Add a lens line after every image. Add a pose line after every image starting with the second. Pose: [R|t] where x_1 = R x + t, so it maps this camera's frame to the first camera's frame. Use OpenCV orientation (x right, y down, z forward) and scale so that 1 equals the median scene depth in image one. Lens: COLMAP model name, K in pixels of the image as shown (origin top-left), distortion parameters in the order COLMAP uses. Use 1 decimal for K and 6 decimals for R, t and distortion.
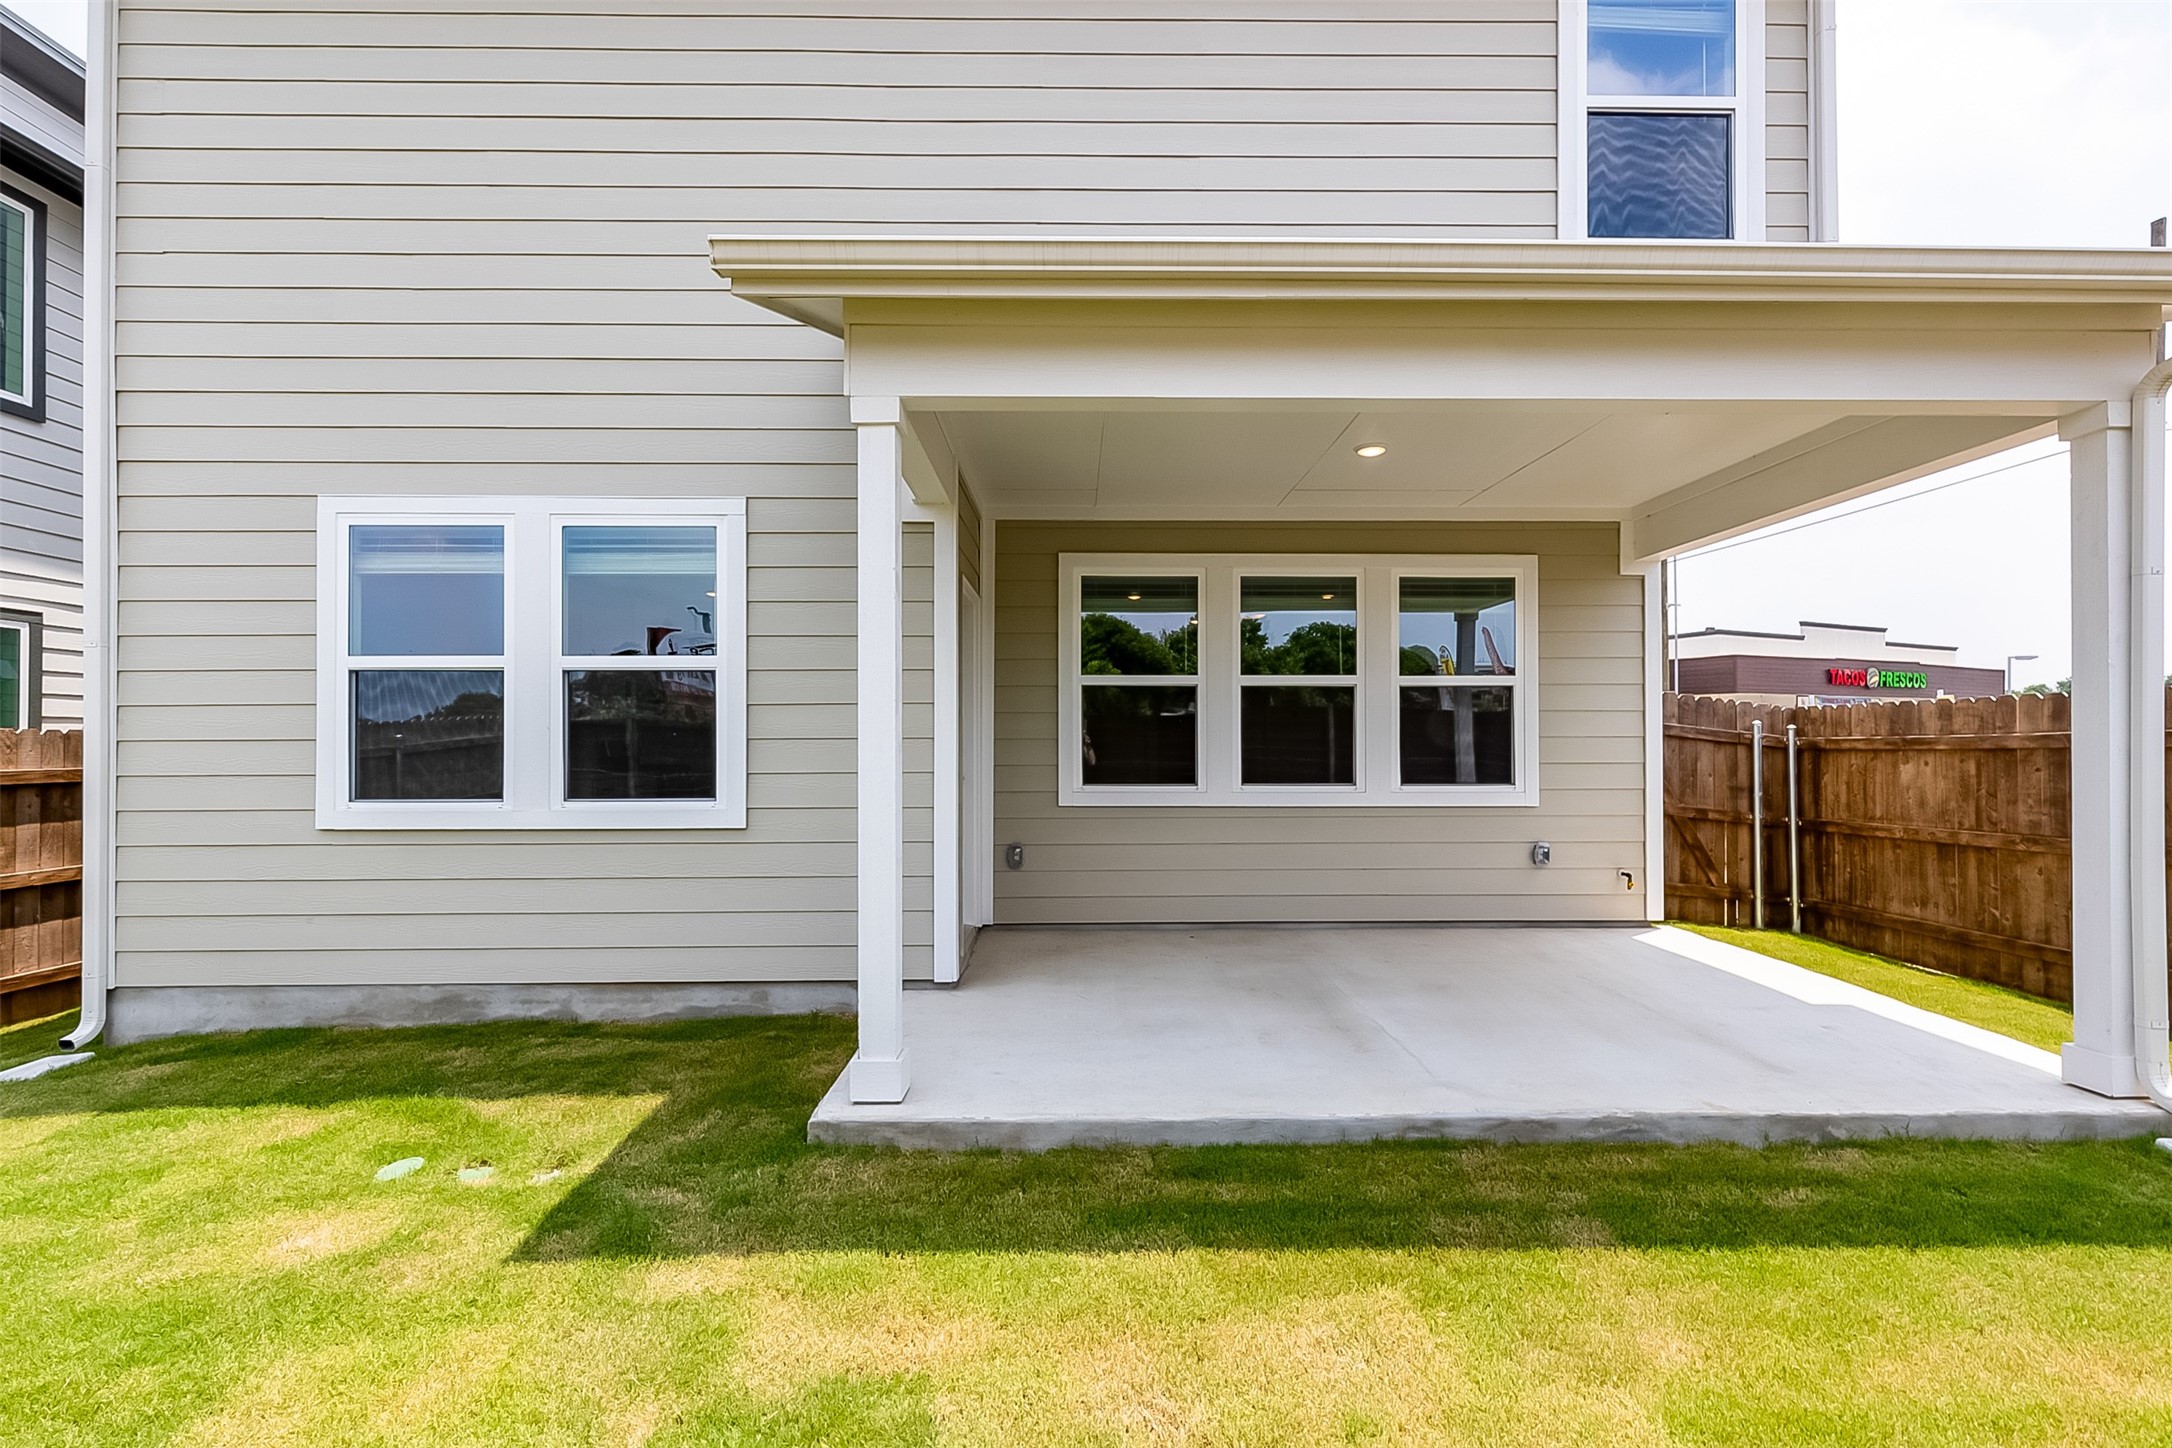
lens RADIAL K [[977.9, 0, 1086.0], [0, 977.9, 721.8], [0, 0, 1]] dist [0.010904, -0.003065]
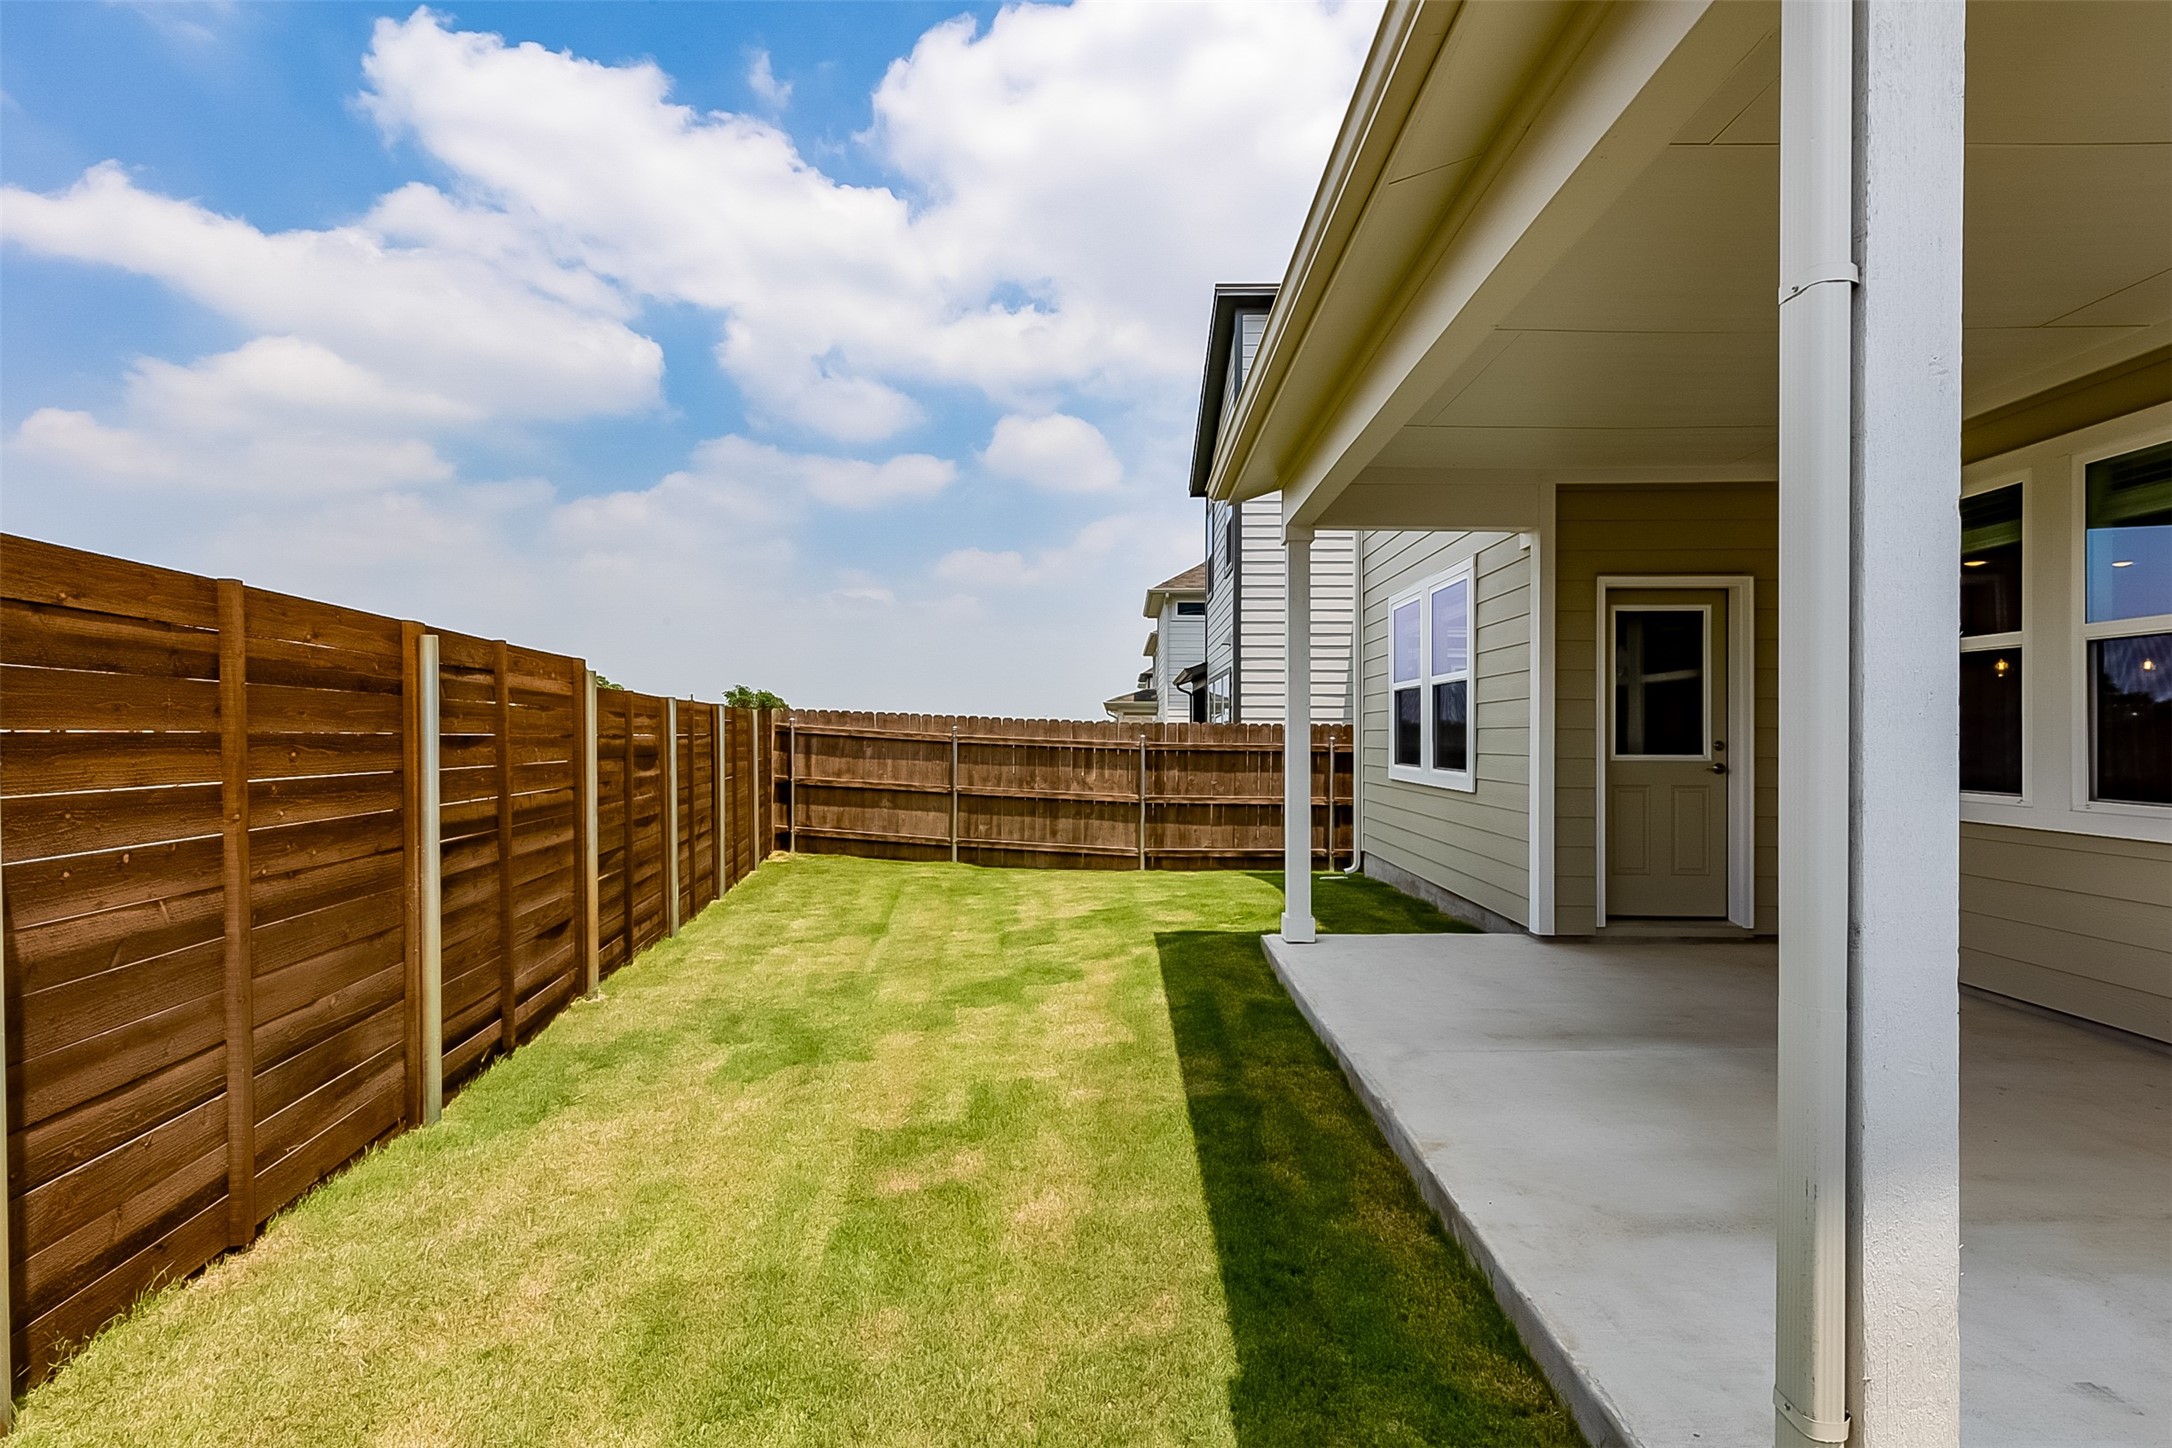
lens RADIAL K [[977.9, 0, 1091.4], [0, 977.9, 730.6], [0, 0, 1]] dist [0.010904, -0.003065]
pose [[-0.037294, -0.002153, -0.999302, 1.053547], [0.014932, 0.999885, -0.002712, 0.016288], [0.999193, -0.015023, -0.037258, 0.511393]]
